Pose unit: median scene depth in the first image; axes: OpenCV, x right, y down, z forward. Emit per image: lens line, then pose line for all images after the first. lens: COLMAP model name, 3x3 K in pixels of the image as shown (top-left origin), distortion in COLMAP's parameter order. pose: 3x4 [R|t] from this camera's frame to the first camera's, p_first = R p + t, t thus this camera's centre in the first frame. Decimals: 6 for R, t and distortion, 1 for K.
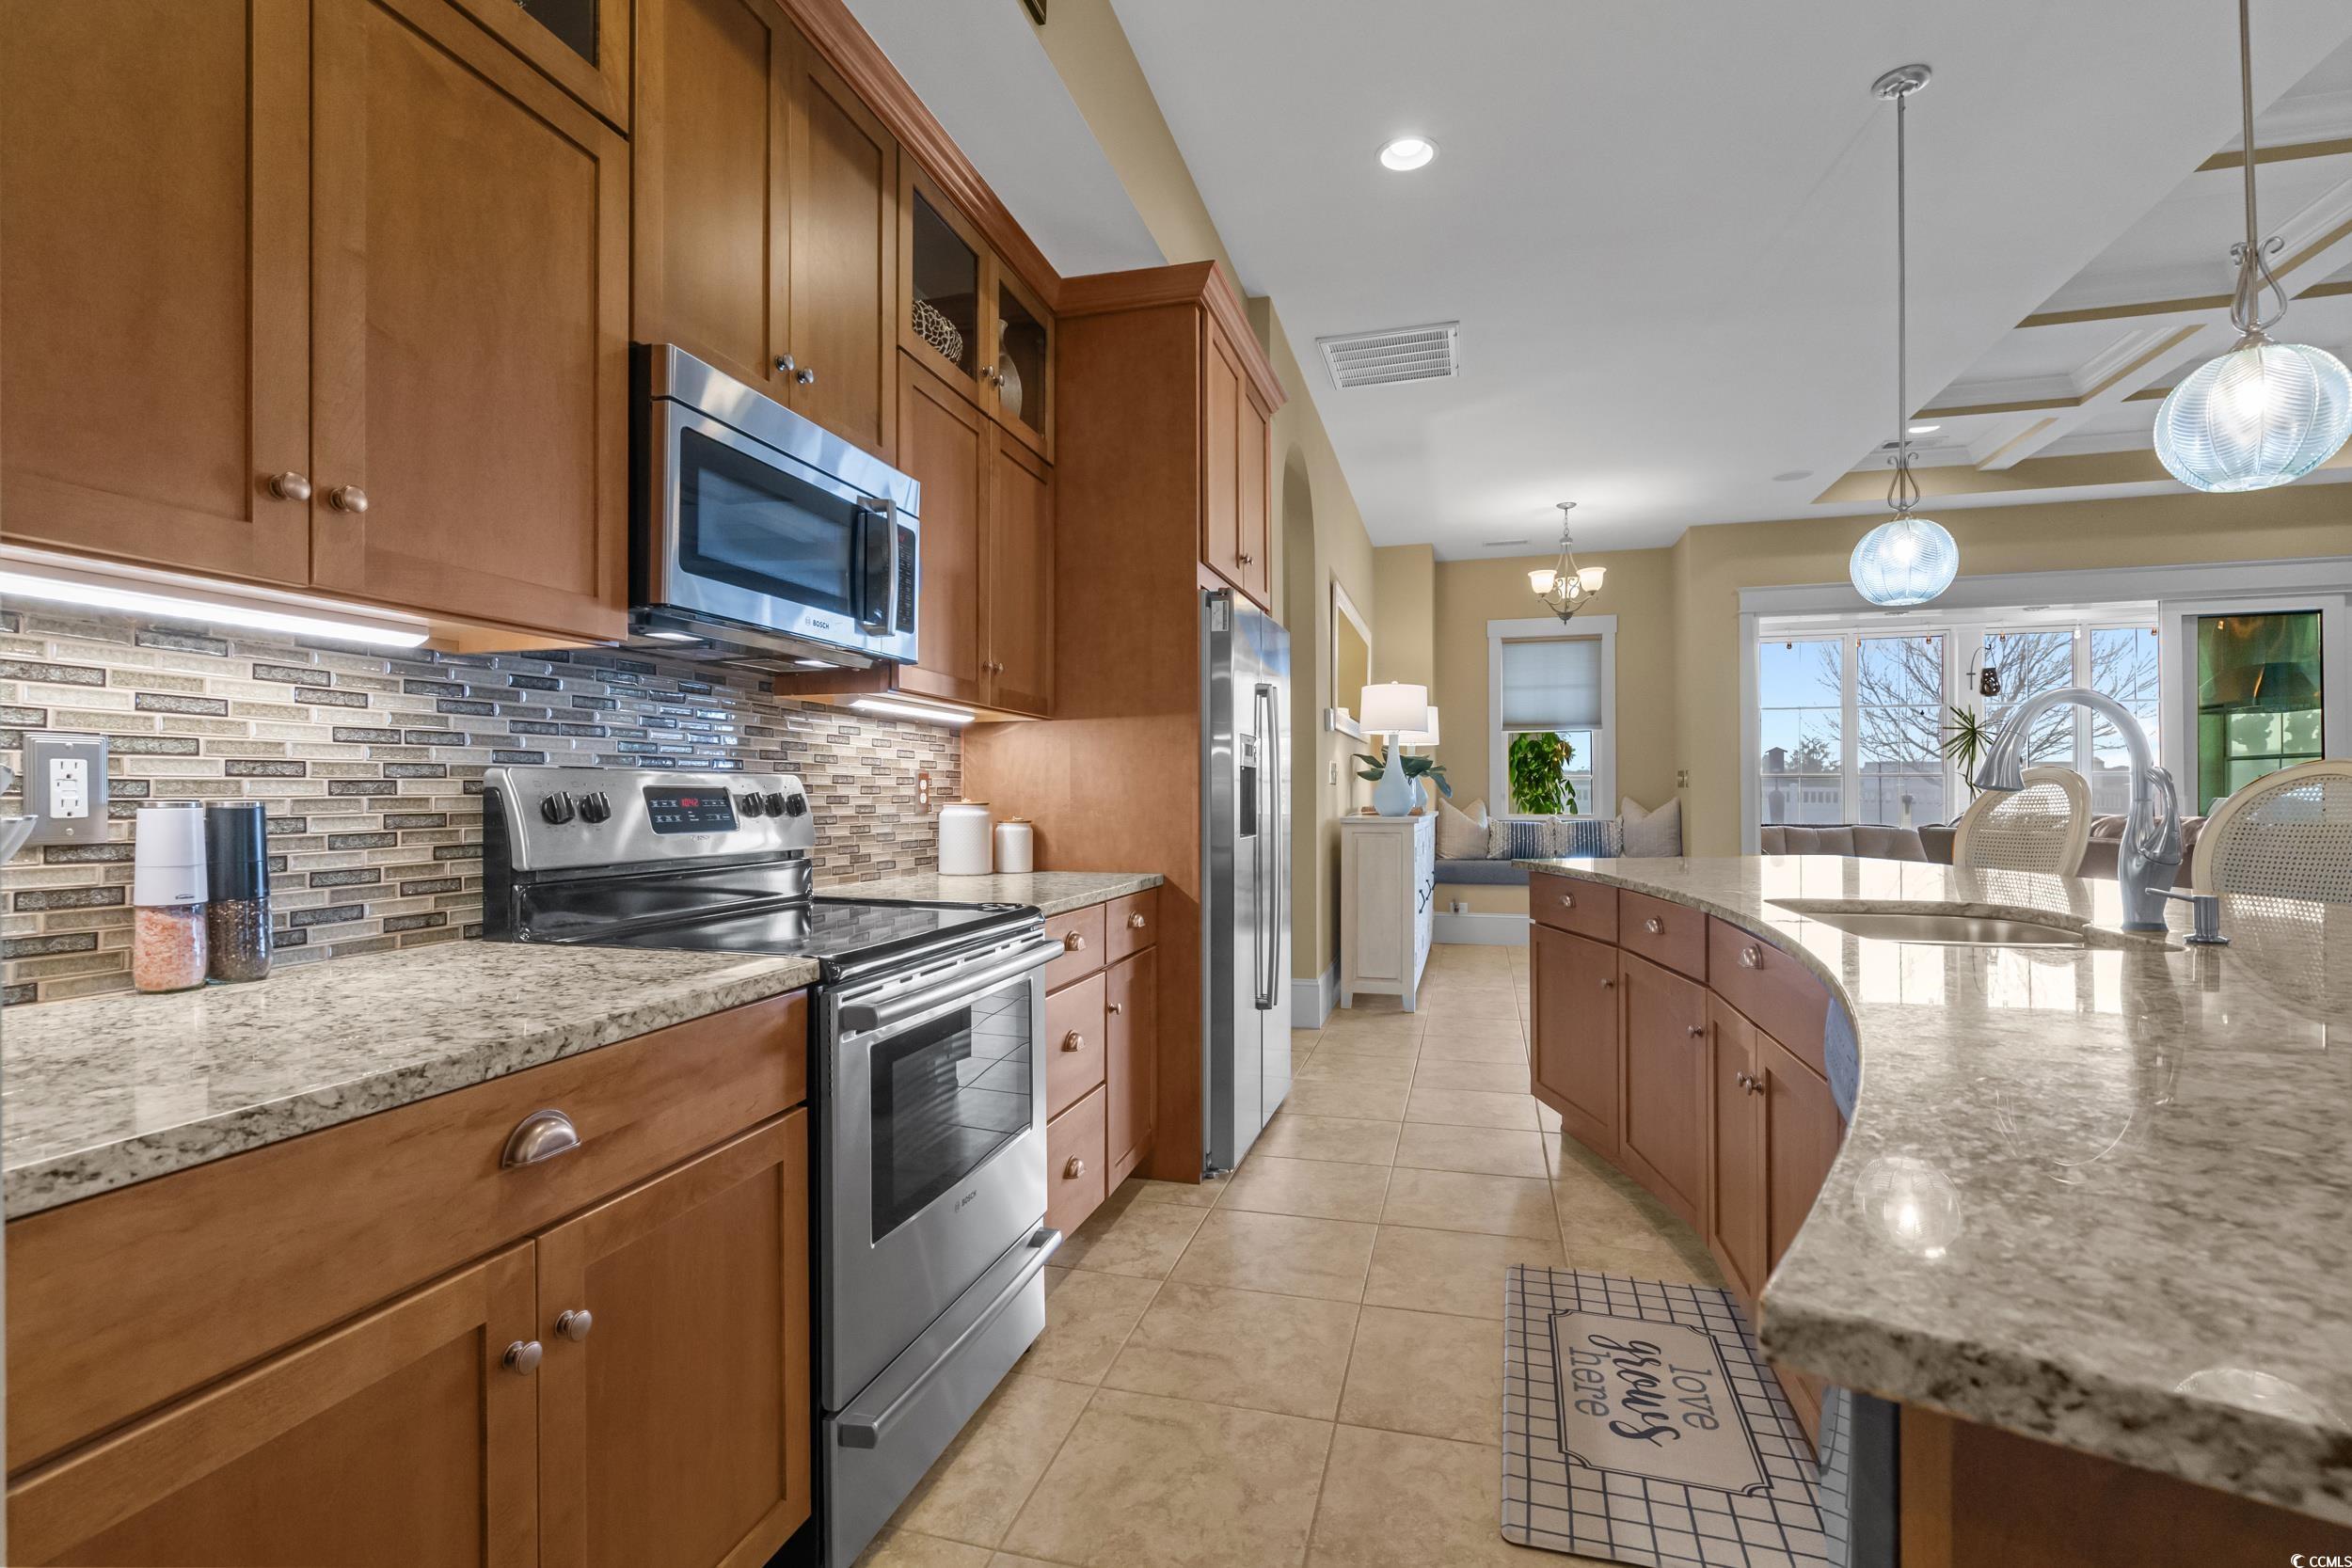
lens RADIAL K [[1068.7, 0, 1176.0], [0, 1068.7, 784.0], [0, 0, 1]] dist [0.000073, 0.000196]
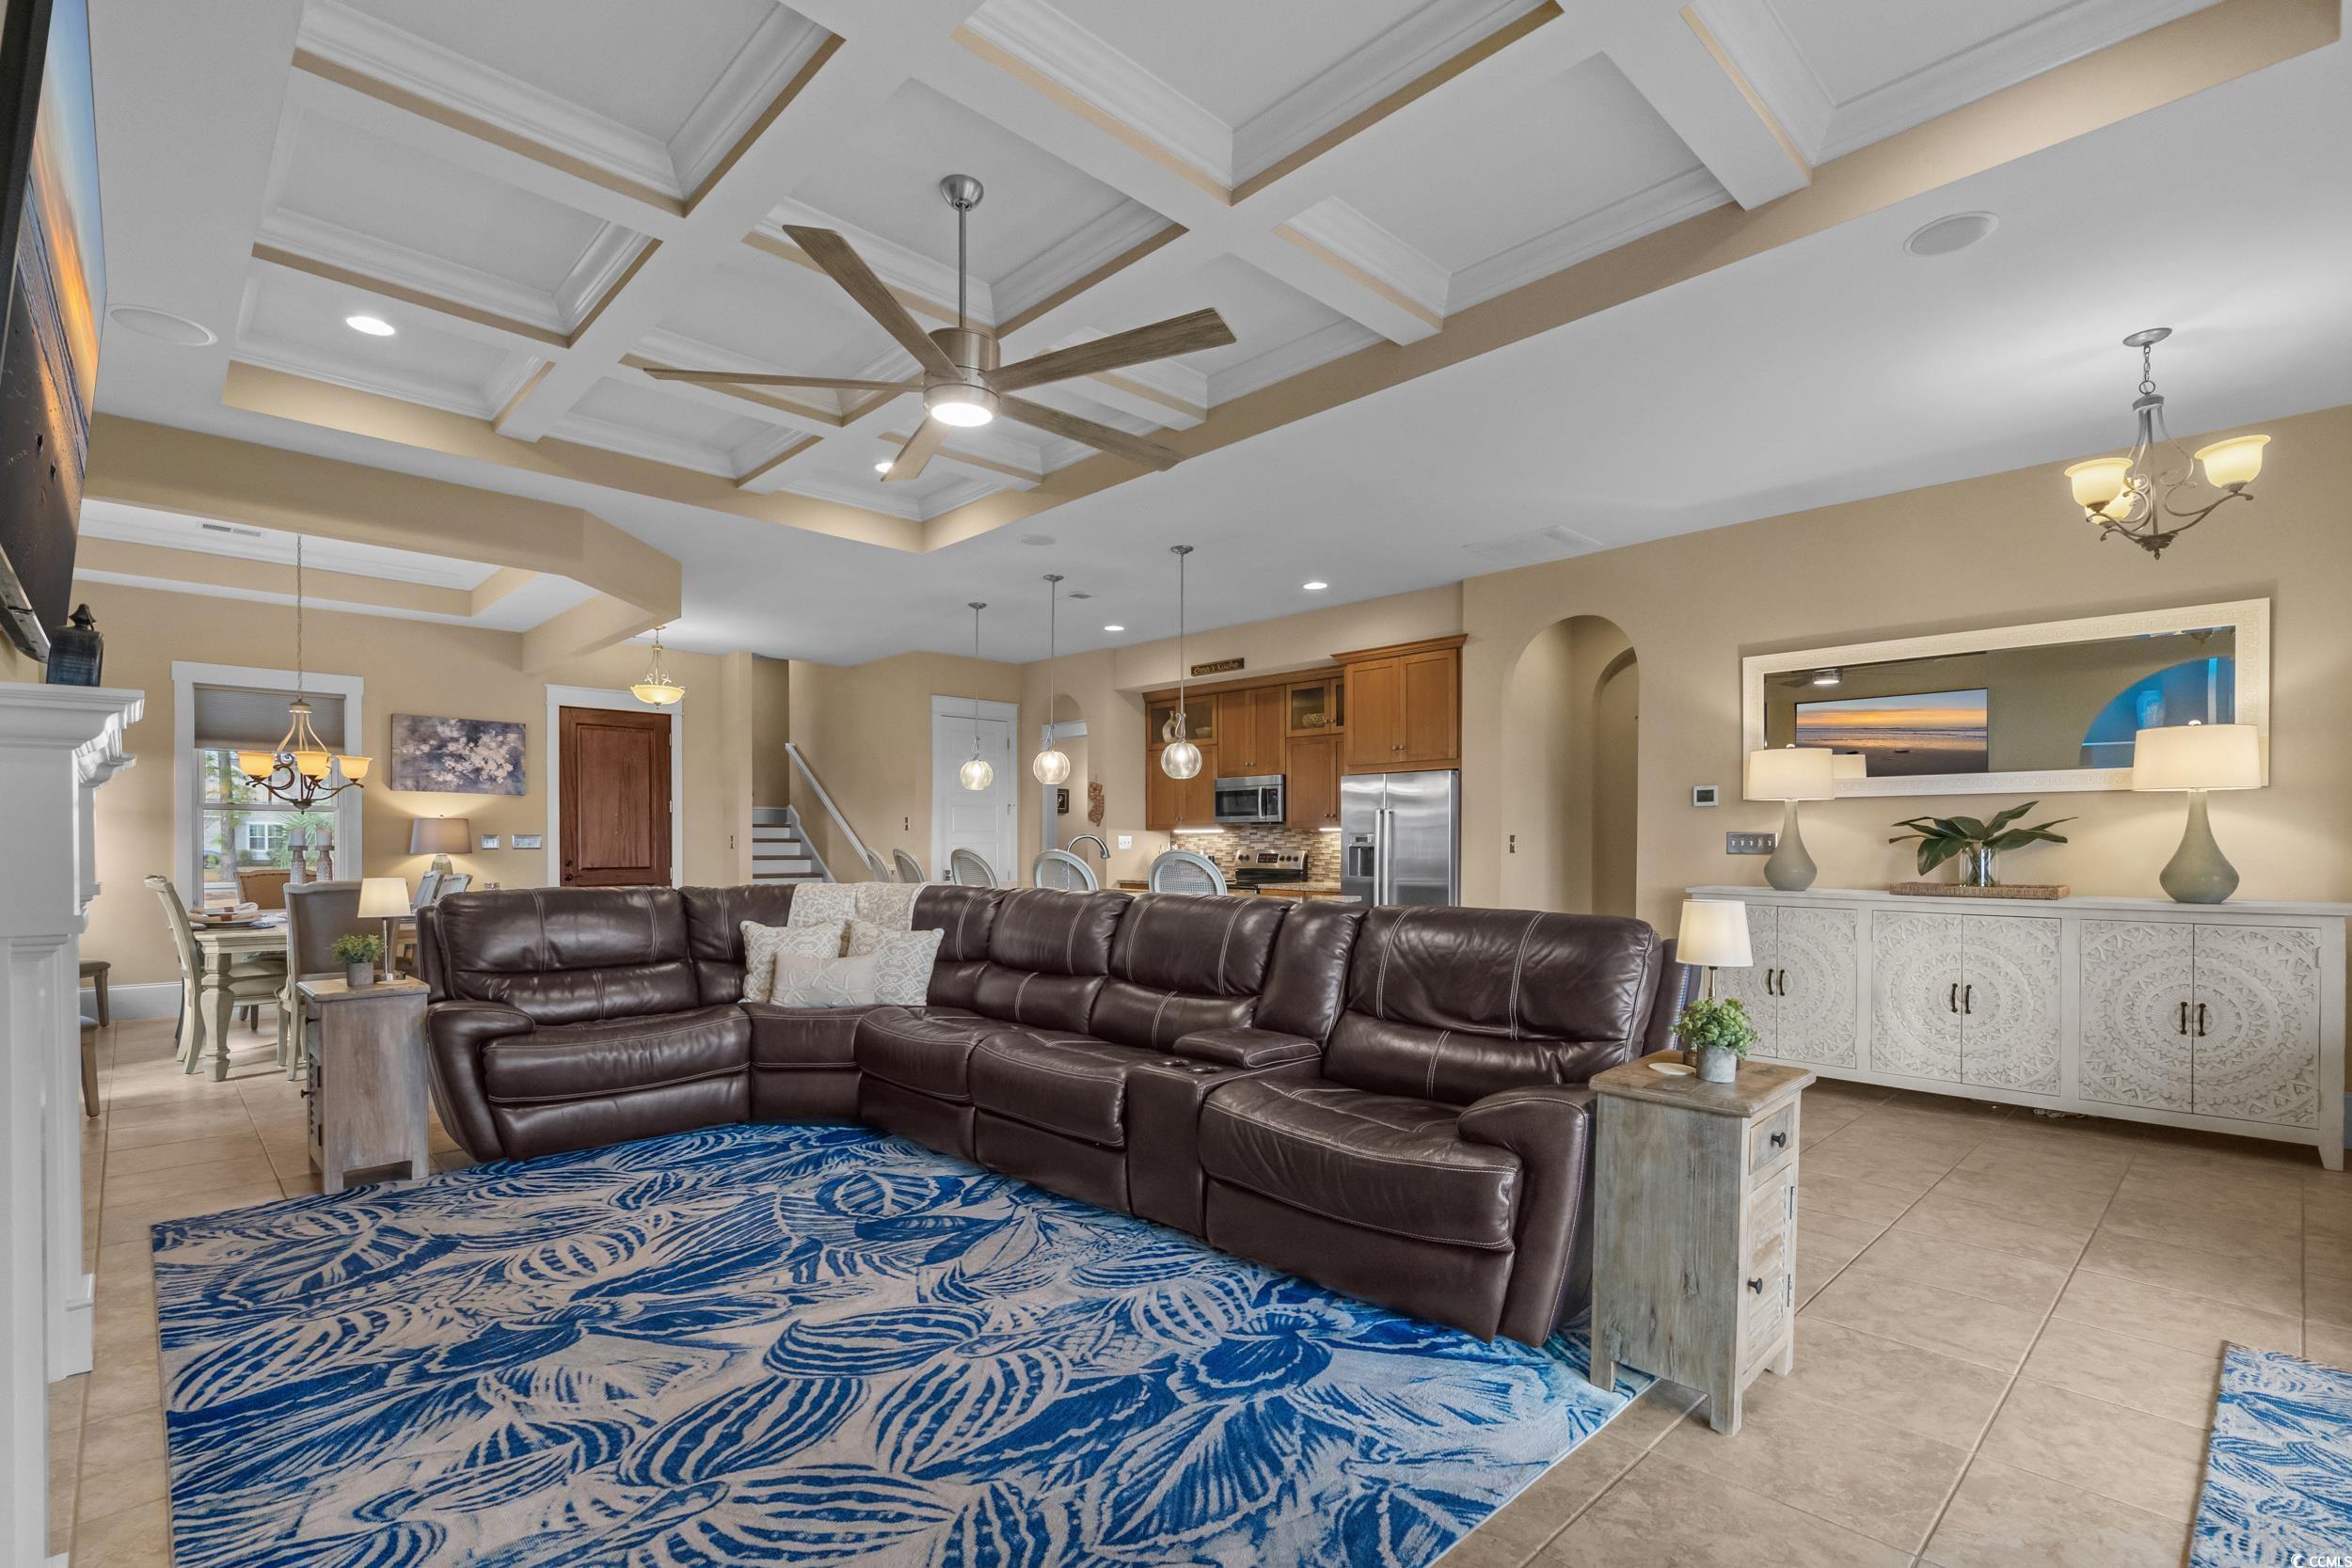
lens RADIAL K [[1052.7, 0, 1222.2], [0, 1052.7, 859.3], [0, 0, 1]] dist [-0.002411, -0.001208]
pose [[-0.467454, 0.016444, -0.883864, 2.356480], [0.007760, 0.999865, 0.014498, -0.025303], [0.883983, -0.000081, -0.467519, 1.898400]]
